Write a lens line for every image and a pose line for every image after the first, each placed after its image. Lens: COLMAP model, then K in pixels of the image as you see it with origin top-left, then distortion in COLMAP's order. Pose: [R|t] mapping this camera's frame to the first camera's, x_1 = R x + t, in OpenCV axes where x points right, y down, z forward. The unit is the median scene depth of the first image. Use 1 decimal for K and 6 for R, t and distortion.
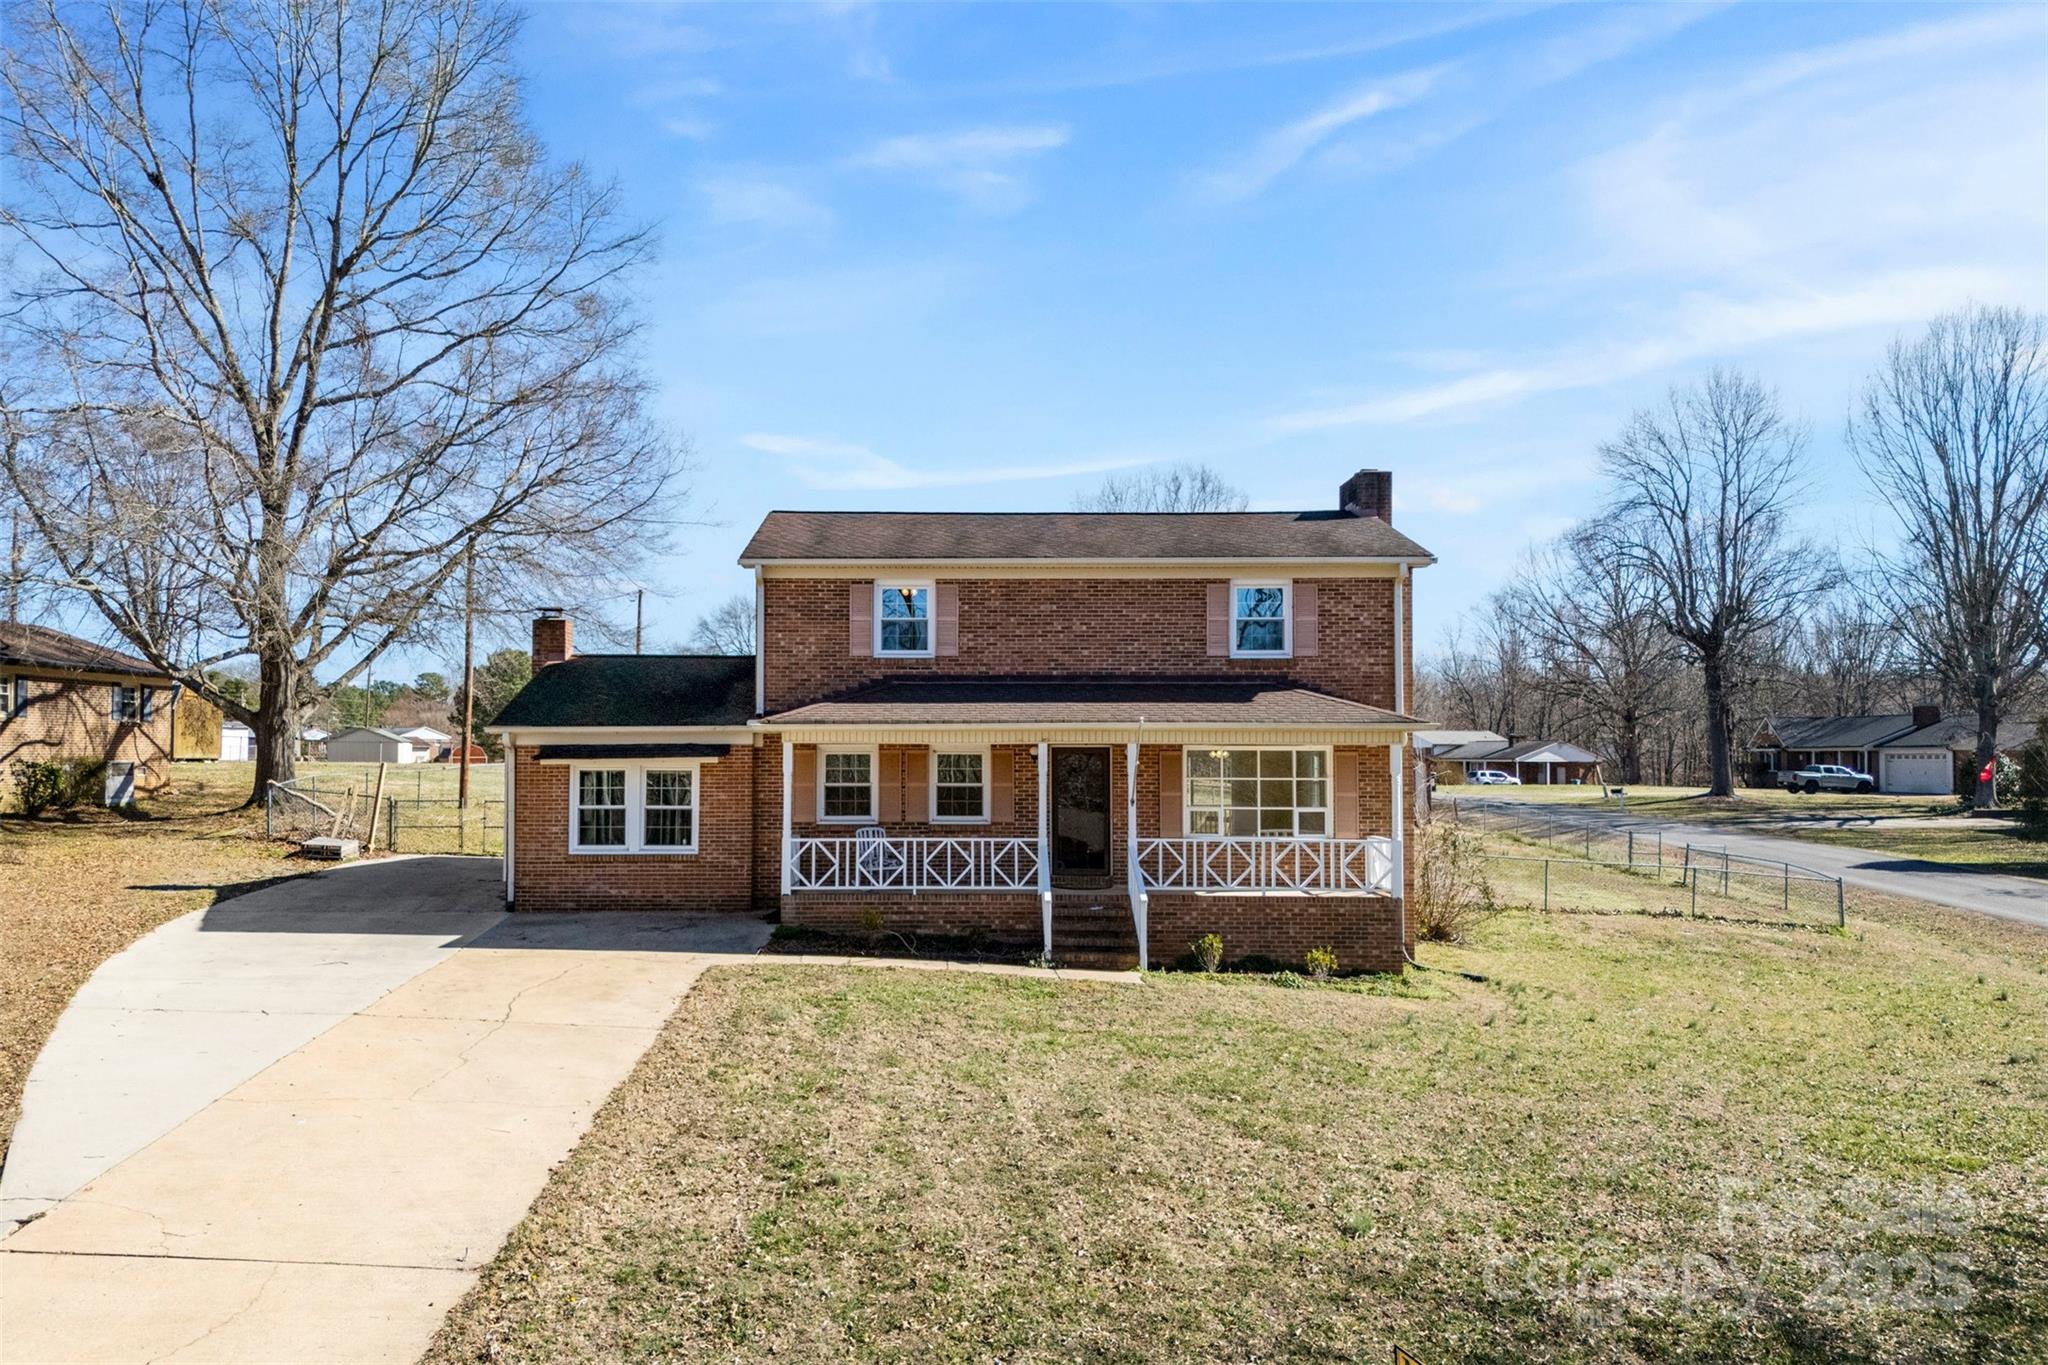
lens RADIAL K [[1533.9, 0, 940.0], [0, 1533.9, 704.7], [0, 0, 1]] dist [0.118727, -0.118784]
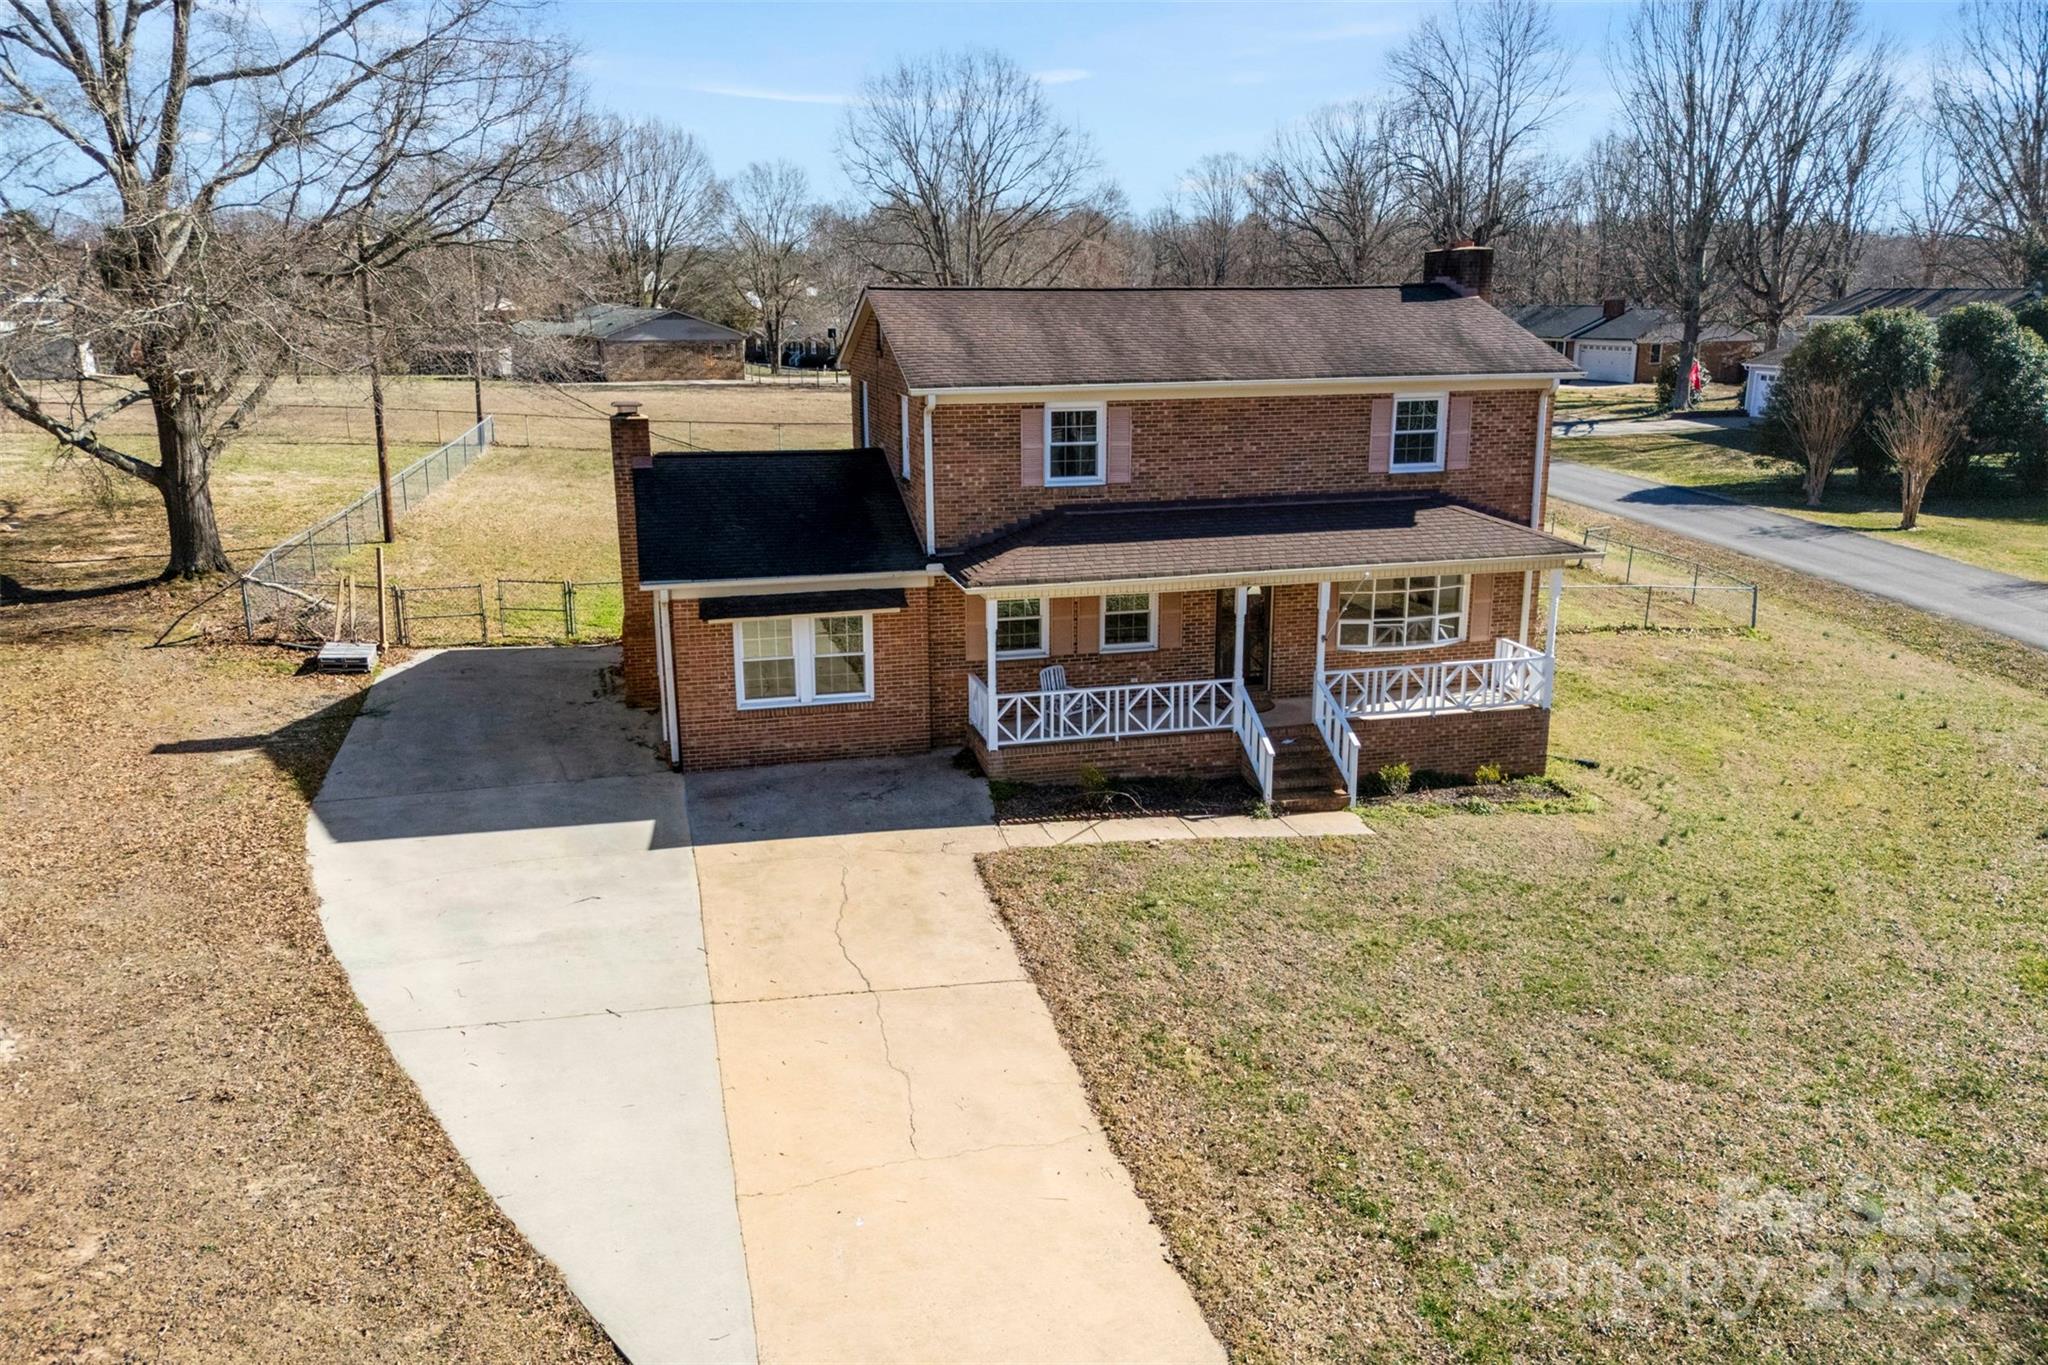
lens RADIAL K [[1479.1, 0, 1024.0], [0, 1479.1, 682.5], [0, 0, 1]] dist [0.098585, -0.106269]
pose [[0.966788, -0.071925, 0.245250, -0.291400], [-0.001101, 0.958404, 0.285414, -0.177688], [-0.255577, -0.276205, 0.926494, 0.120902]]
